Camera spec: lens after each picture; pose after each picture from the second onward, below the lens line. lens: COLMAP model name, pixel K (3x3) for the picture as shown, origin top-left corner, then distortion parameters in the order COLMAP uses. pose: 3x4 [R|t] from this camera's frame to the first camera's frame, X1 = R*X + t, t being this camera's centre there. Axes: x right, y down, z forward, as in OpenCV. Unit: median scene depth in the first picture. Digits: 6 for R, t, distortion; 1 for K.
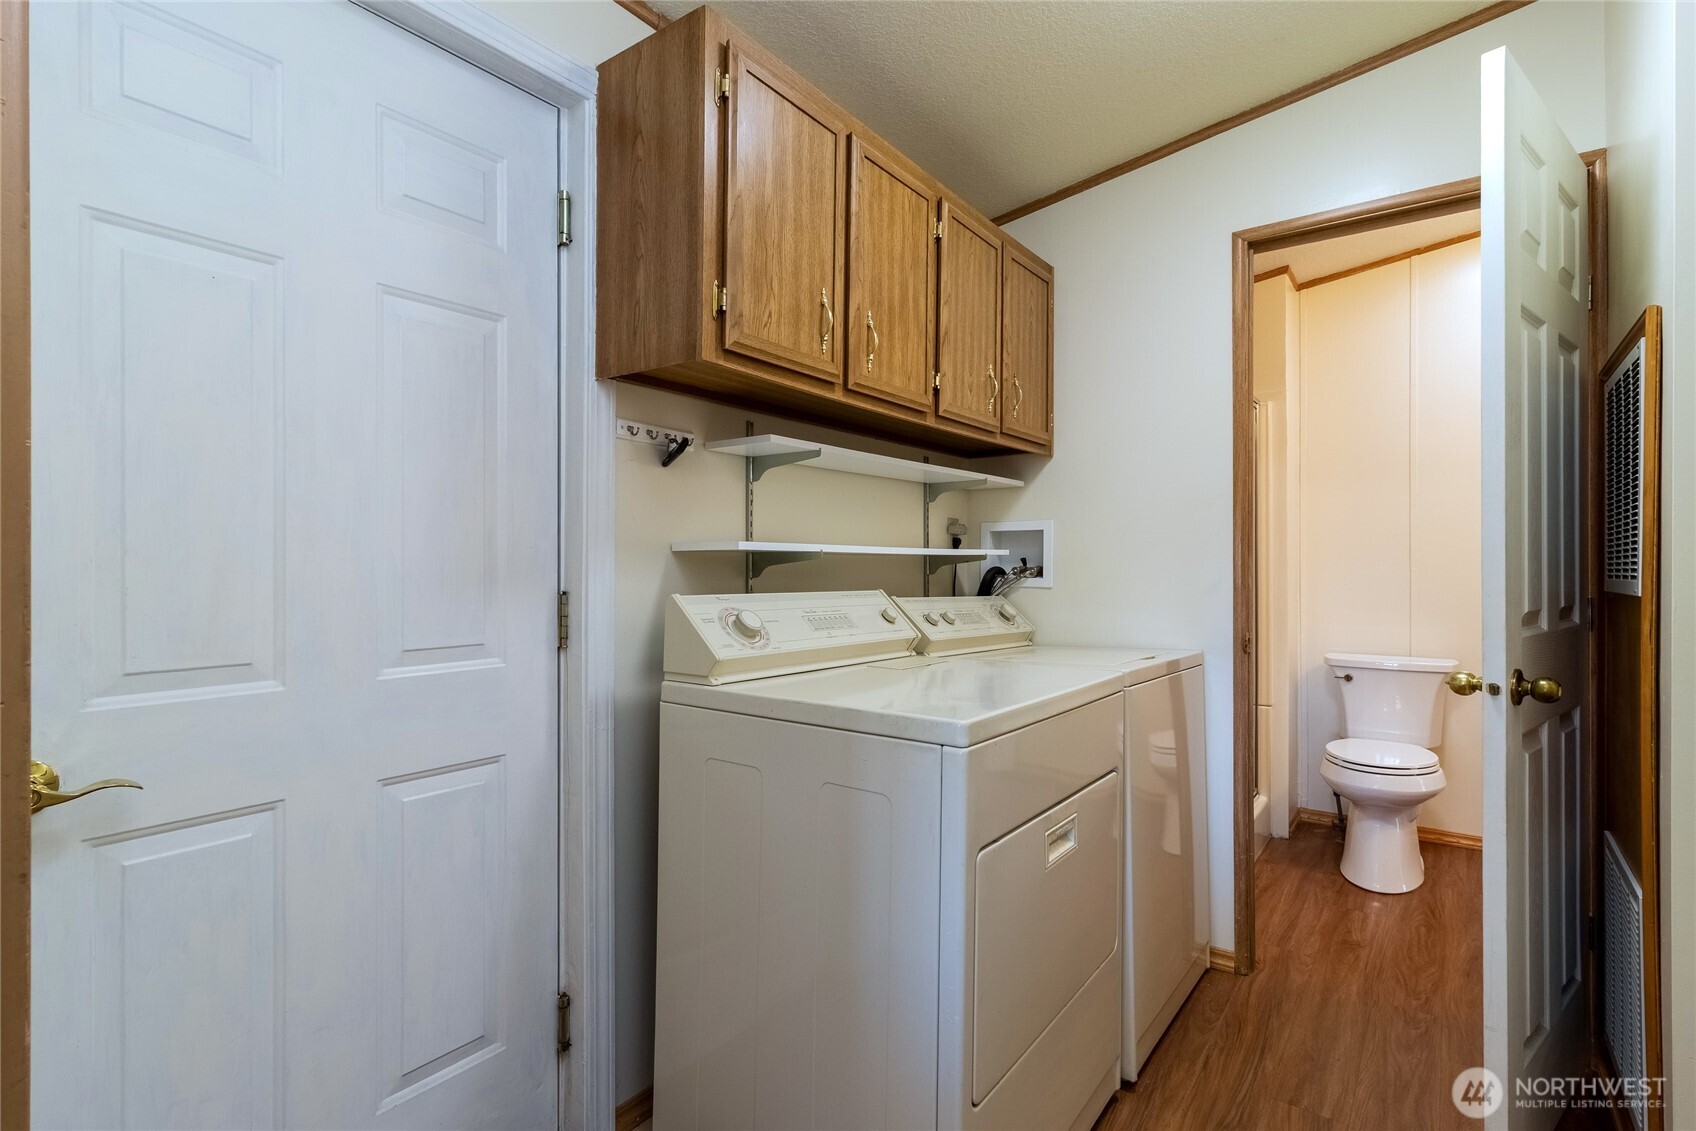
lens RADIAL K [[820.9, 0, 835.6], [0, 820.9, 559.6], [0, 0, 1]] dist [-0.005434, 0.001670]
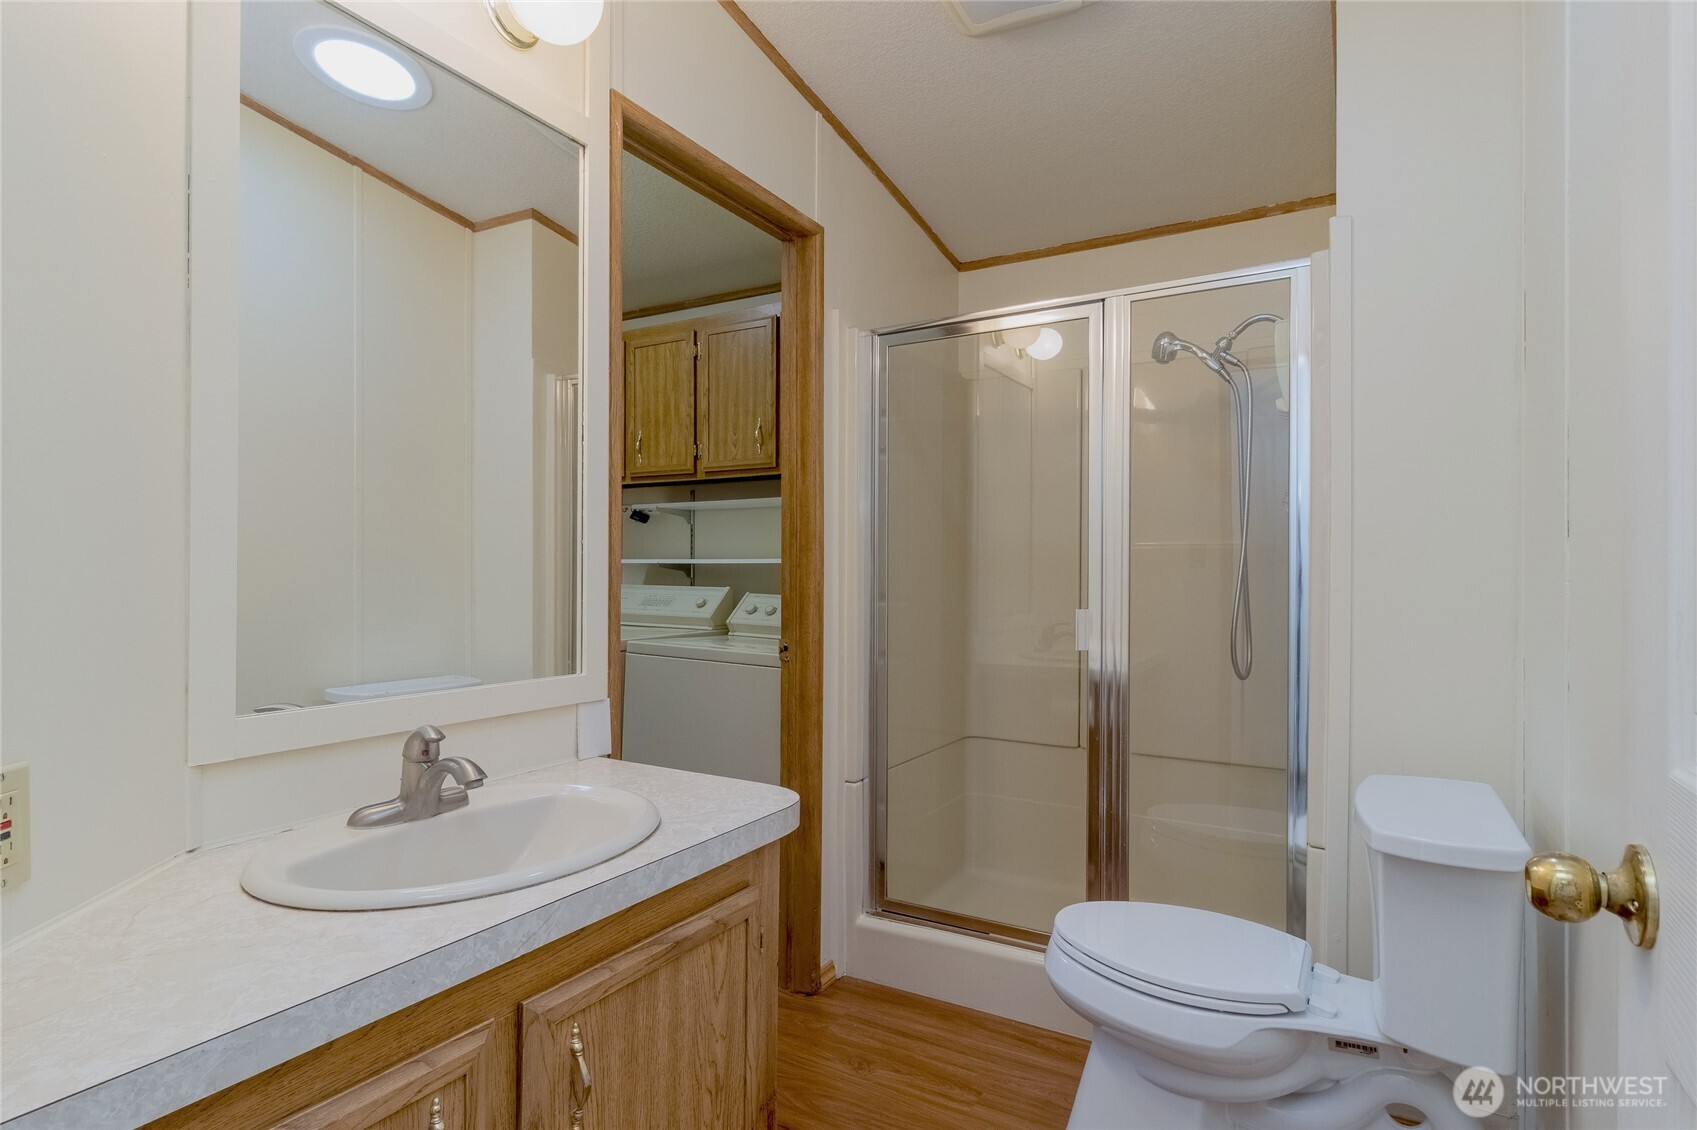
lens RADIAL K [[865.8, 0, 852.8], [0, 865.8, 571.7], [0, 0, 1]] dist [0.000582, 0.000003]
pose [[0.115184, -0.006669, -0.993322, 1.818894], [0.000029, 0.999977, -0.006711, 0.019843], [0.993344, 0.000745, 0.115181, 1.139061]]
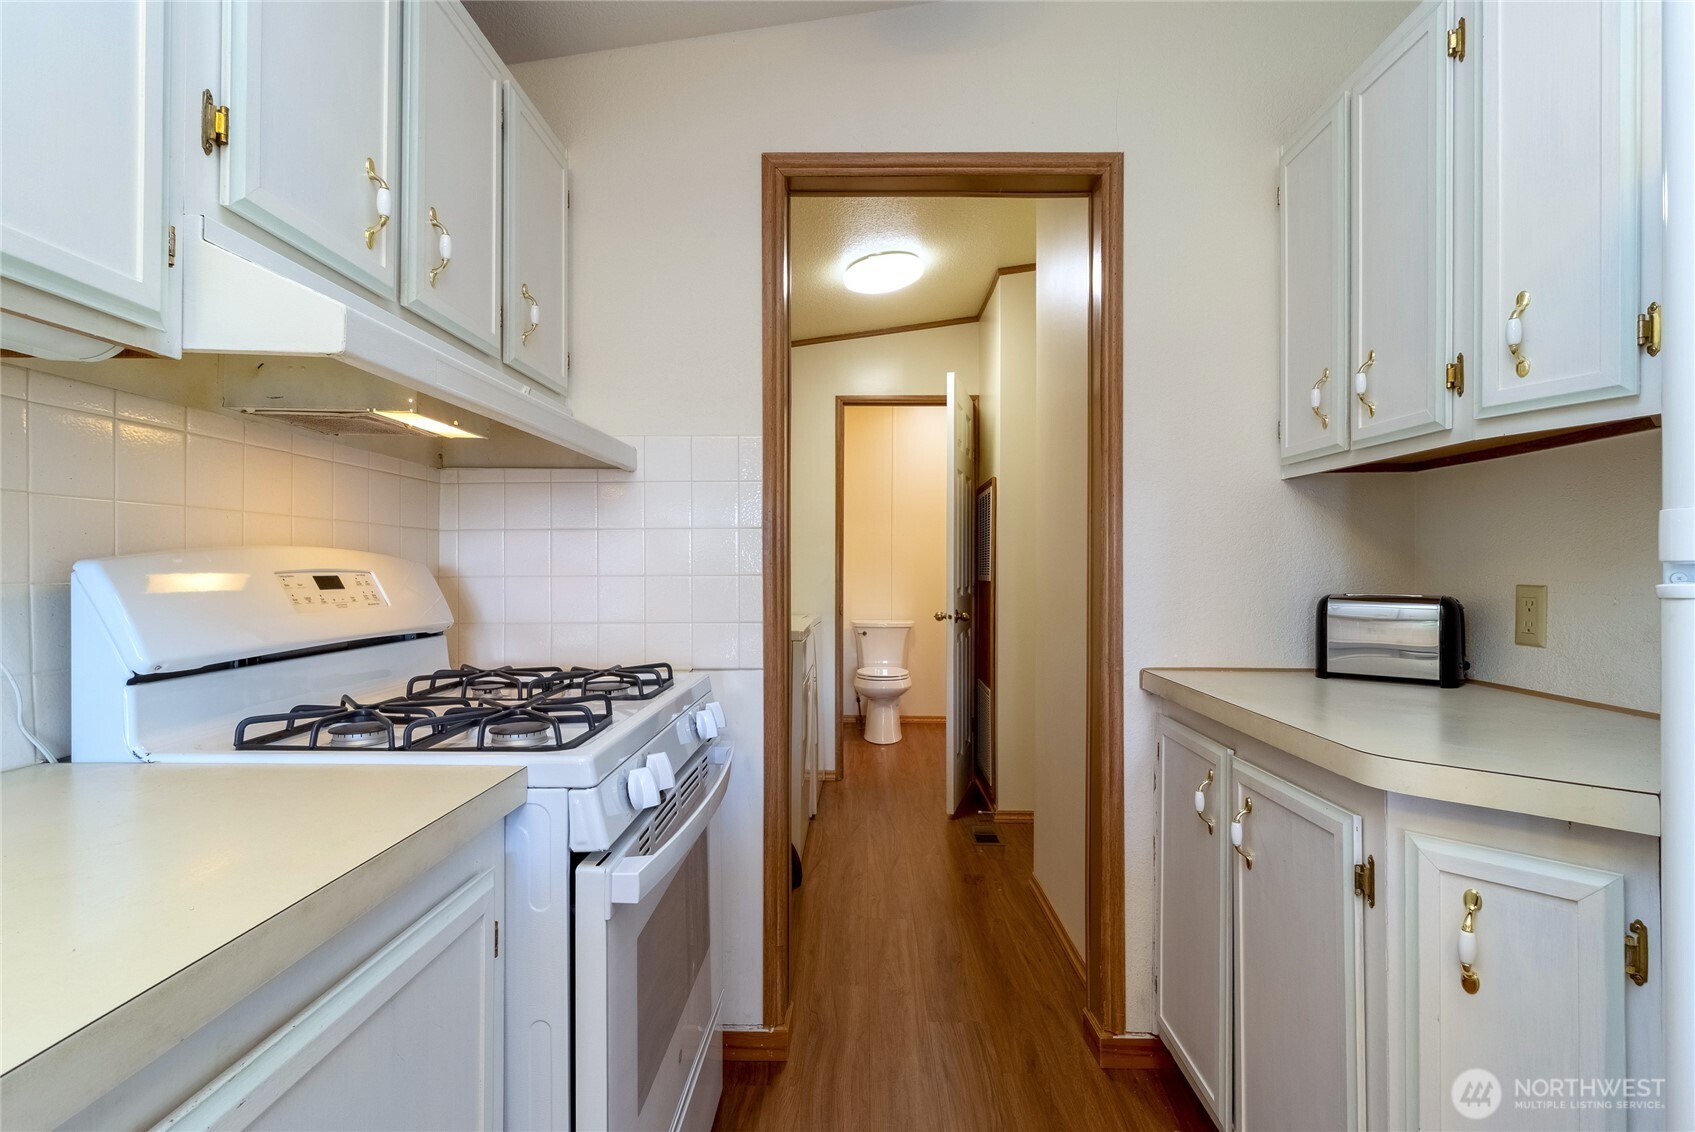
lens RADIAL K [[820.4, 0, 853.7], [0, 820.4, 566.3], [0, 0, 1]] dist [-0.005434, 0.001670]
pose [[0.809166, -0.000248, 0.587580, -0.720172], [-0.003831, 0.999976, 0.005698, -0.013307], [-0.587567, -0.006861, 0.809146, -0.687422]]
